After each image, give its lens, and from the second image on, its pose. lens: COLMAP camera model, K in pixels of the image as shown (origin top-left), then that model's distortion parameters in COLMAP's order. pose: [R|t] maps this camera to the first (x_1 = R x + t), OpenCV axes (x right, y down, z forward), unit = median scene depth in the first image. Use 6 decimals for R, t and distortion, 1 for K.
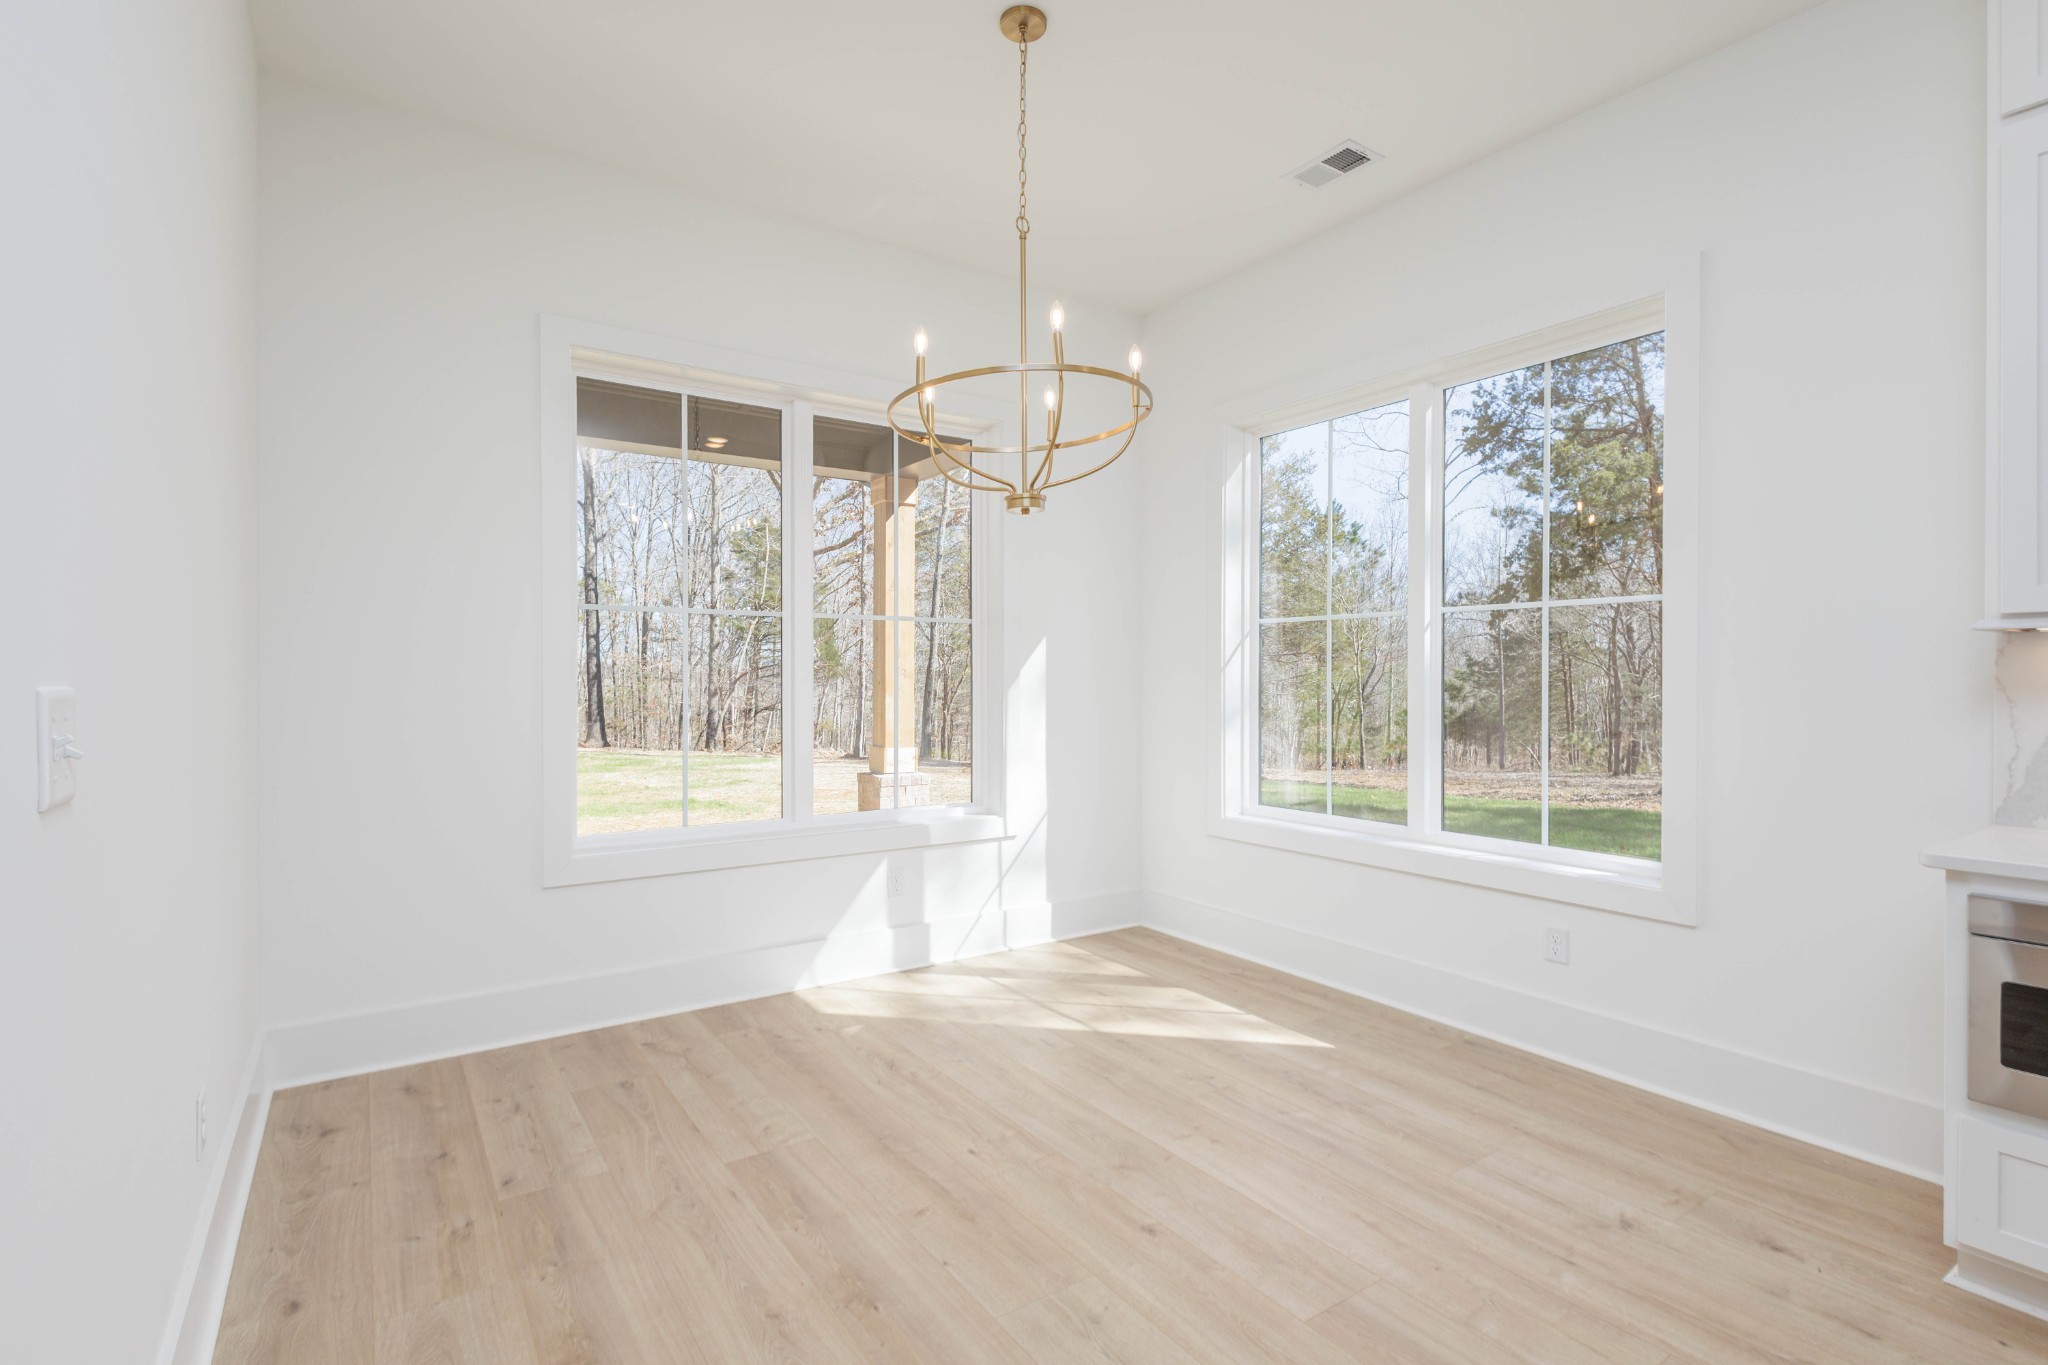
lens RADIAL K [[971.6, 0, 1023.2], [0, 971.6, 698.3], [0, 0, 1]] dist [0.006528, -0.001161]
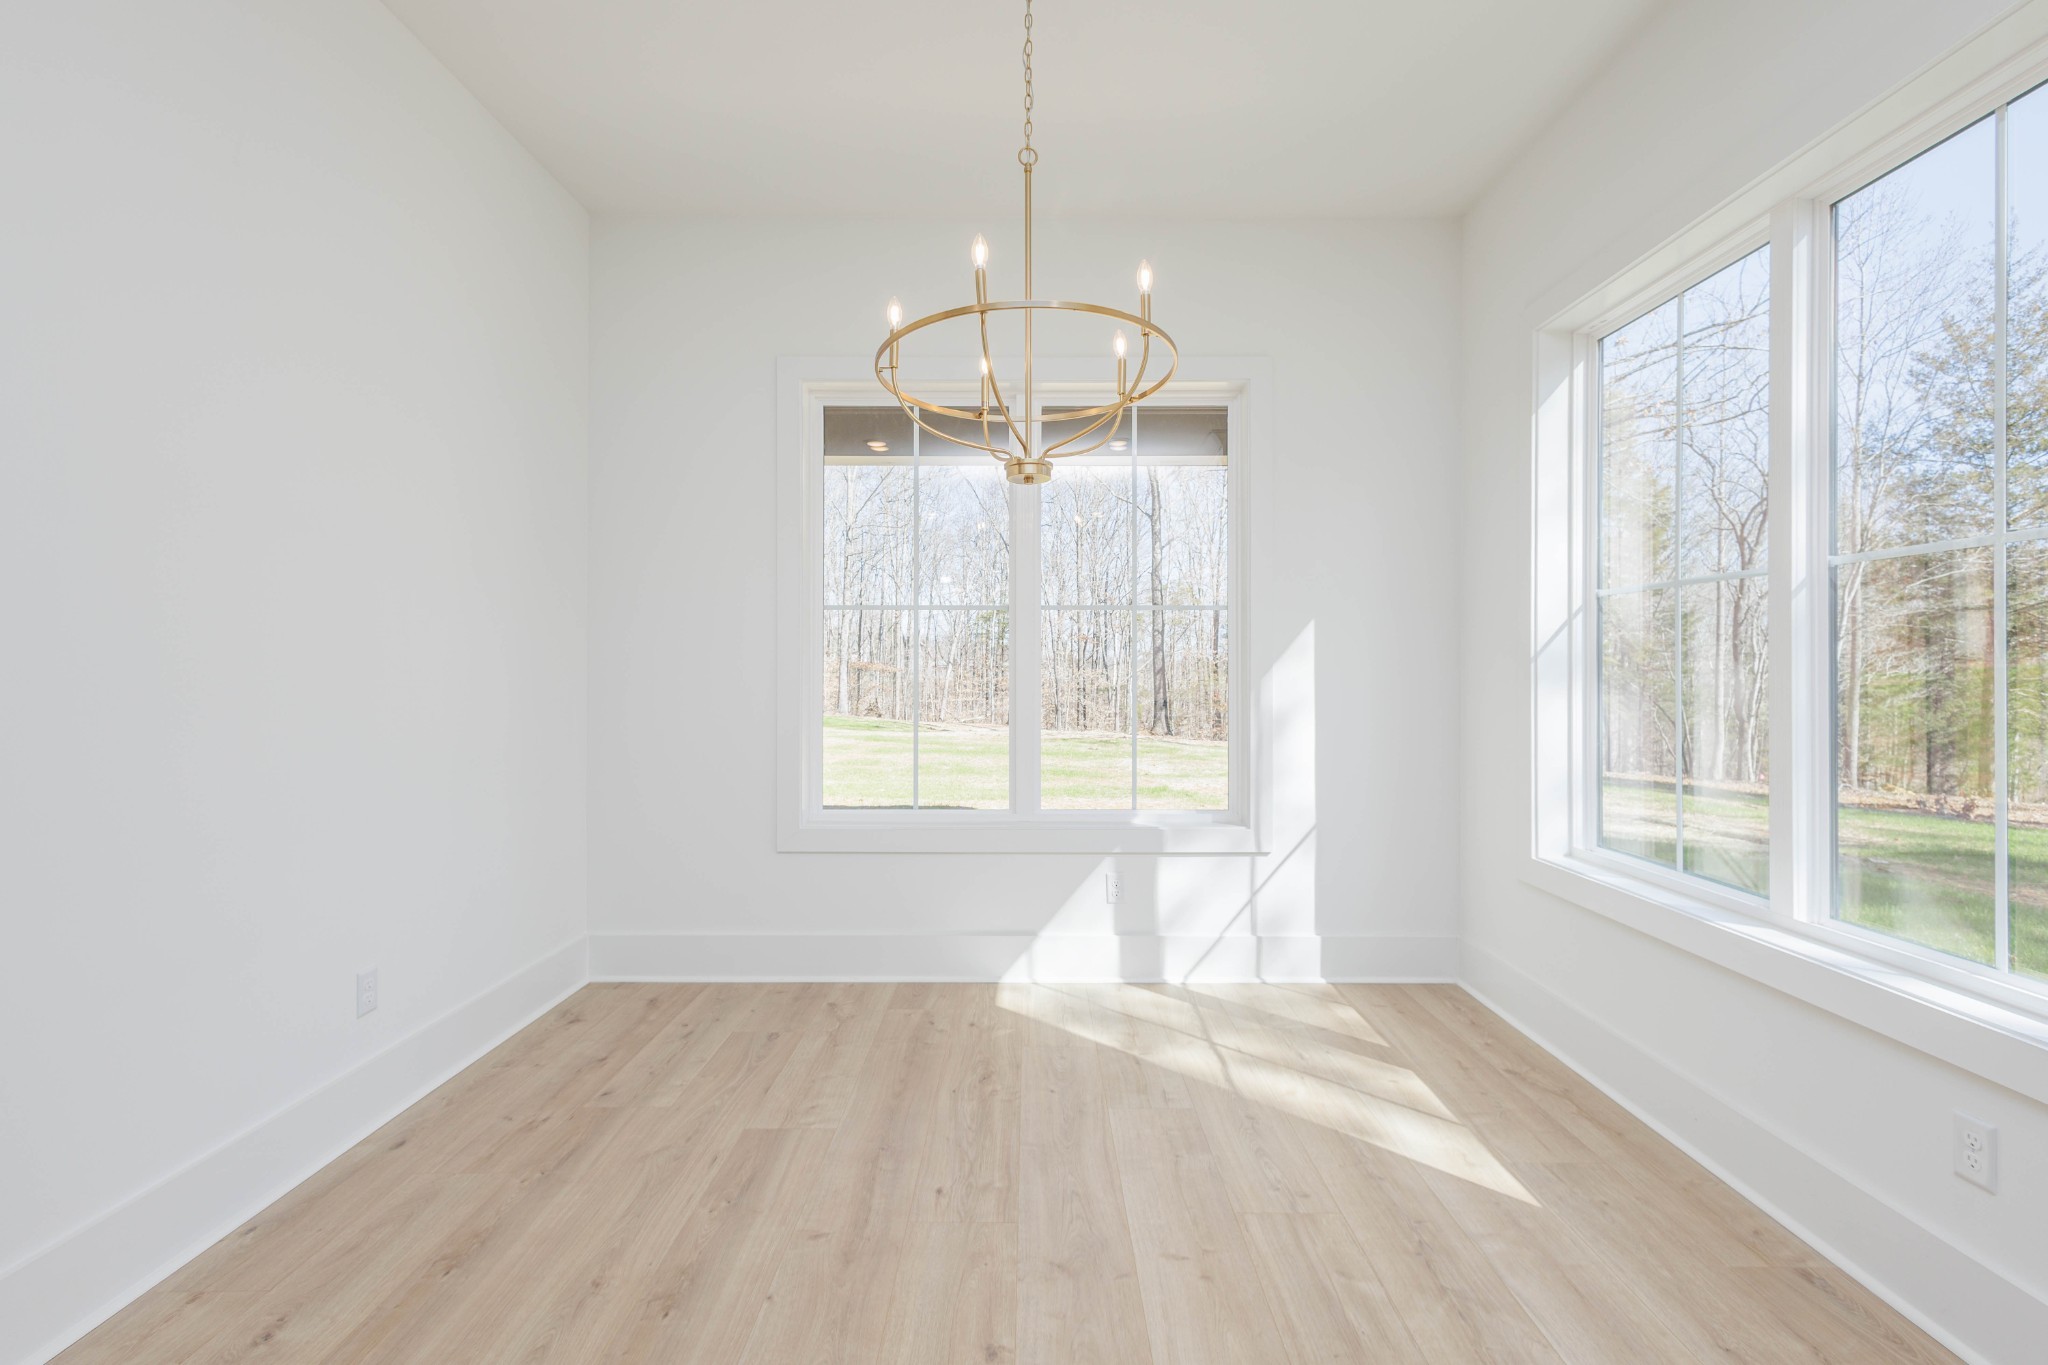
lens RADIAL K [[945.7, 0, 1011.3], [0, 945.7, 680.5], [0, 0, 1]] dist [0.007184, -0.001417]
pose [[0.824915, 0.006080, -0.565224, 0.418597], [-0.012799, 0.999887, -0.007924, -0.003262], [0.565111, 0.013771, 0.824900, 0.253460]]
